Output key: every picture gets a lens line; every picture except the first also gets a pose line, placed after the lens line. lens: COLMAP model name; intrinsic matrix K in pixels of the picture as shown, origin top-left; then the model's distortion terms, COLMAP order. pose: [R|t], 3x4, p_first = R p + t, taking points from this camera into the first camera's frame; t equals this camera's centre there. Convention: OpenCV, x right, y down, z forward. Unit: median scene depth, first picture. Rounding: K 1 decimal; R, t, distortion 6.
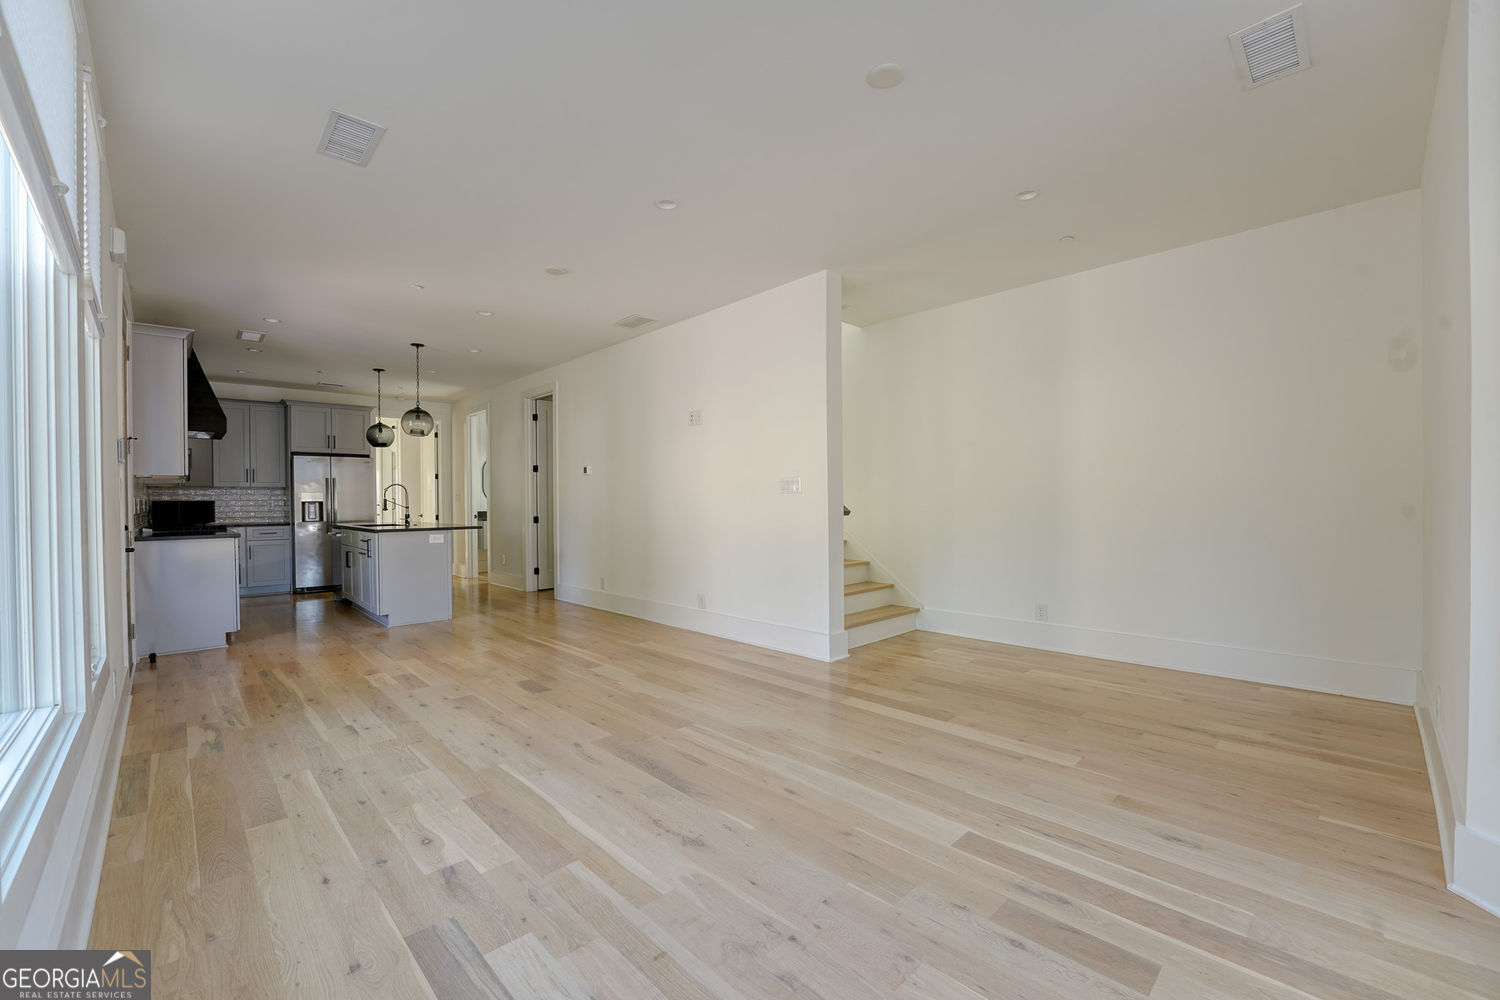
lens RADIAL K [[619.2, 0, 748.6], [0, 619.2, 501.3], [0, 0, 1]] dist [-0.030192, 0.002758]
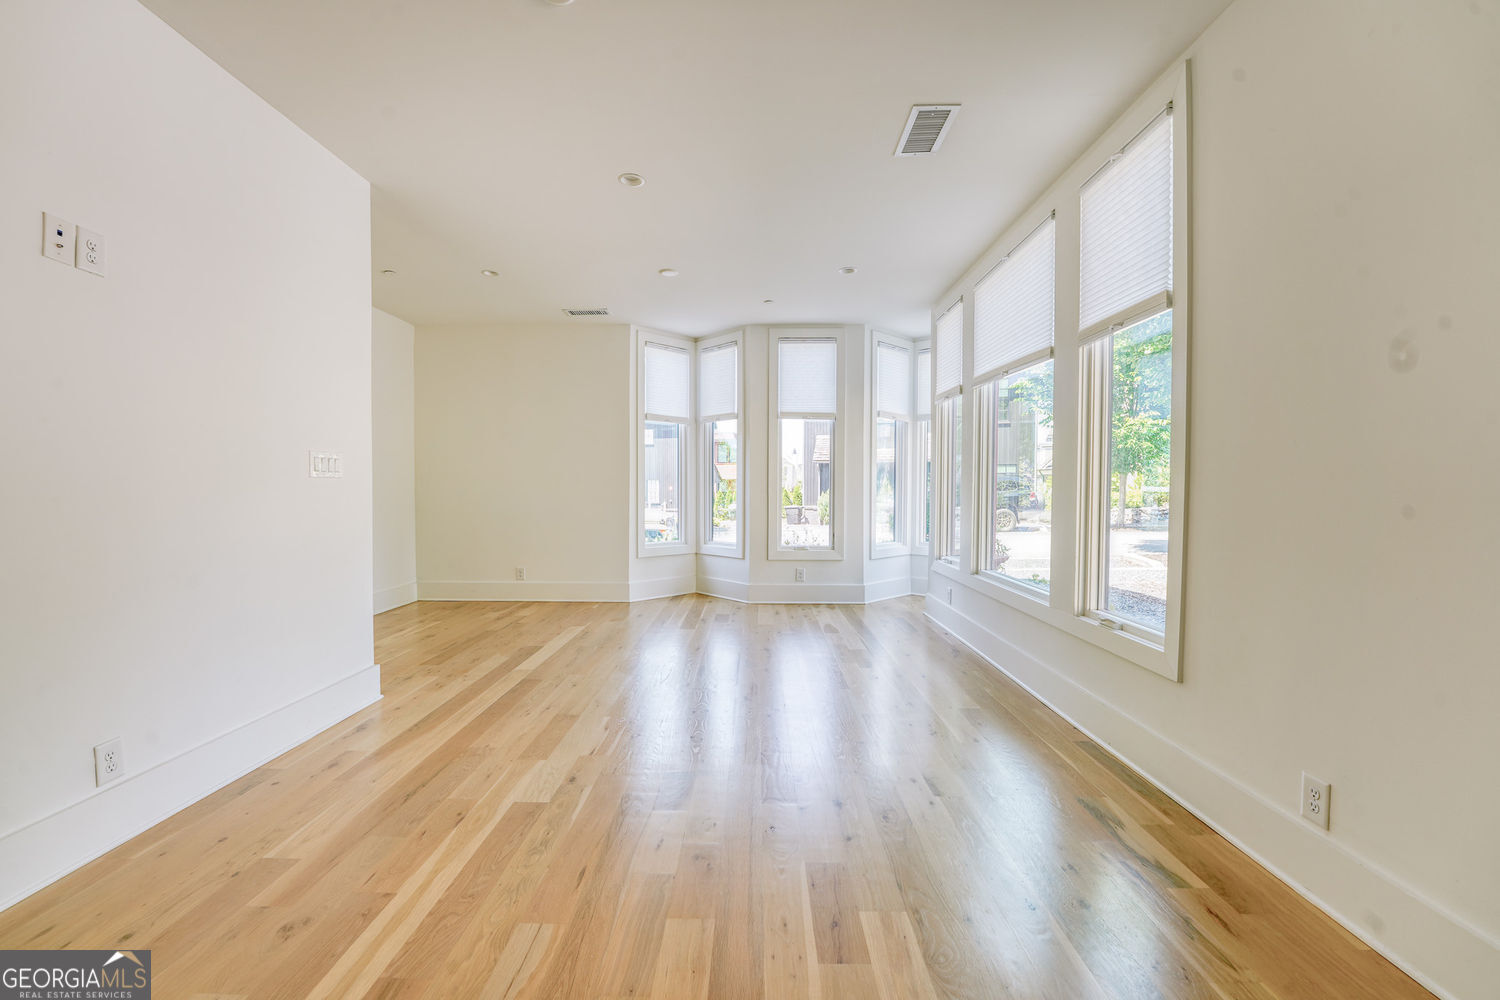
lens RADIAL K [[619.2, 0, 747.1], [0, 619.2, 508.7], [0, 0, 1]] dist [-0.030192, 0.002758]
pose [[-0.711516, -0.014521, 0.702520, -0.715712], [0.005330, 0.999646, 0.026061, 0.005682], [-0.702650, 0.022287, -0.711187, 1.192632]]
